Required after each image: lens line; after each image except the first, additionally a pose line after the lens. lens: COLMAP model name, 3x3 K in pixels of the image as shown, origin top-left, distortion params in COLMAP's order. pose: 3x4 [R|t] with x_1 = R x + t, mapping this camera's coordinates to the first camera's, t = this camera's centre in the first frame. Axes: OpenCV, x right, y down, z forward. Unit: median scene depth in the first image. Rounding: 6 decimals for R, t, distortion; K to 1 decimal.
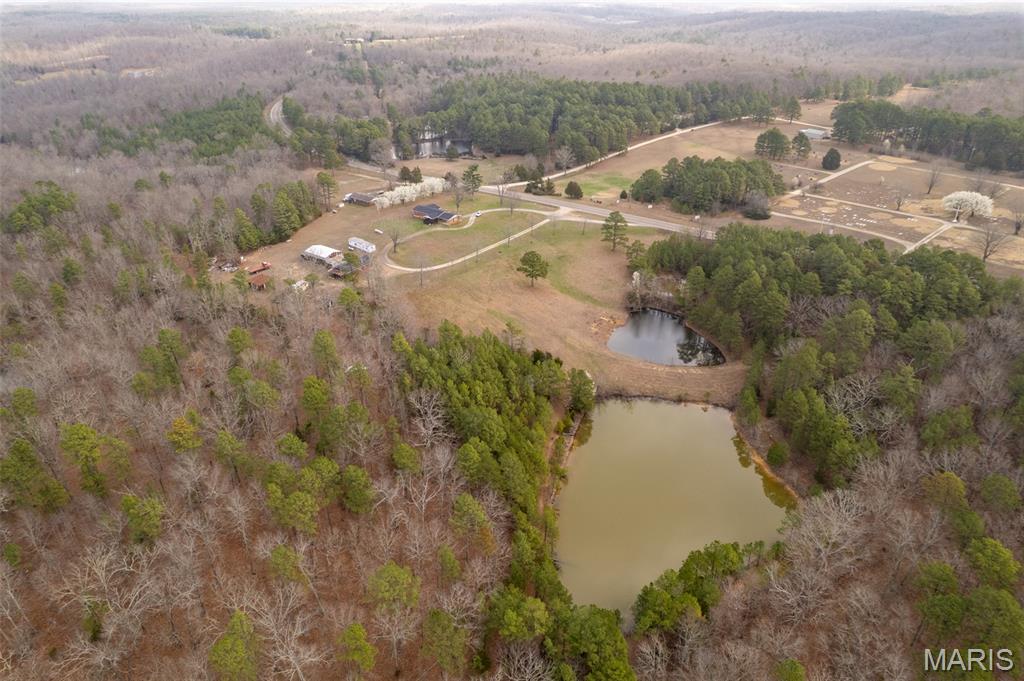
lens RADIAL K [[654.4, 0, 512.0], [0, 654.4, 340.5], [0, 0, 1]] dist [-0.052424, 0.038822]
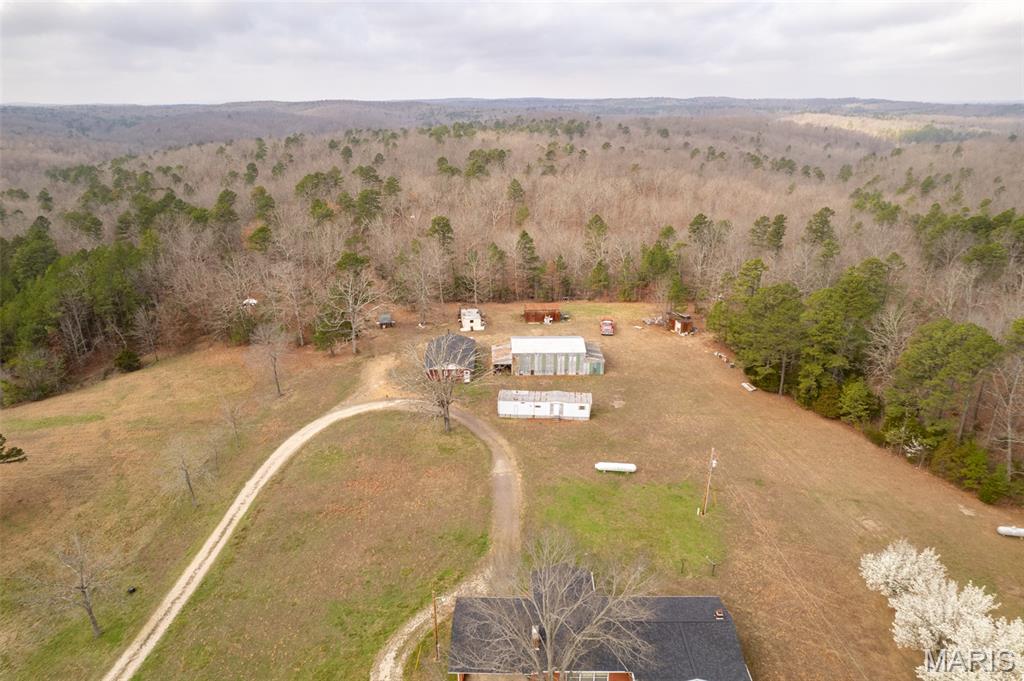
lens RADIAL K [[656.7, 0, 512.0], [0, 656.7, 340.5], [0, 0, 1]] dist [-0.079315, 0.071079]
pose [[-0.786057, 0.229164, -0.574107, -0.011100], [-0.292470, 0.680339, 0.672012, -0.343108], [0.544588, 0.696149, -0.467762, 0.945881]]
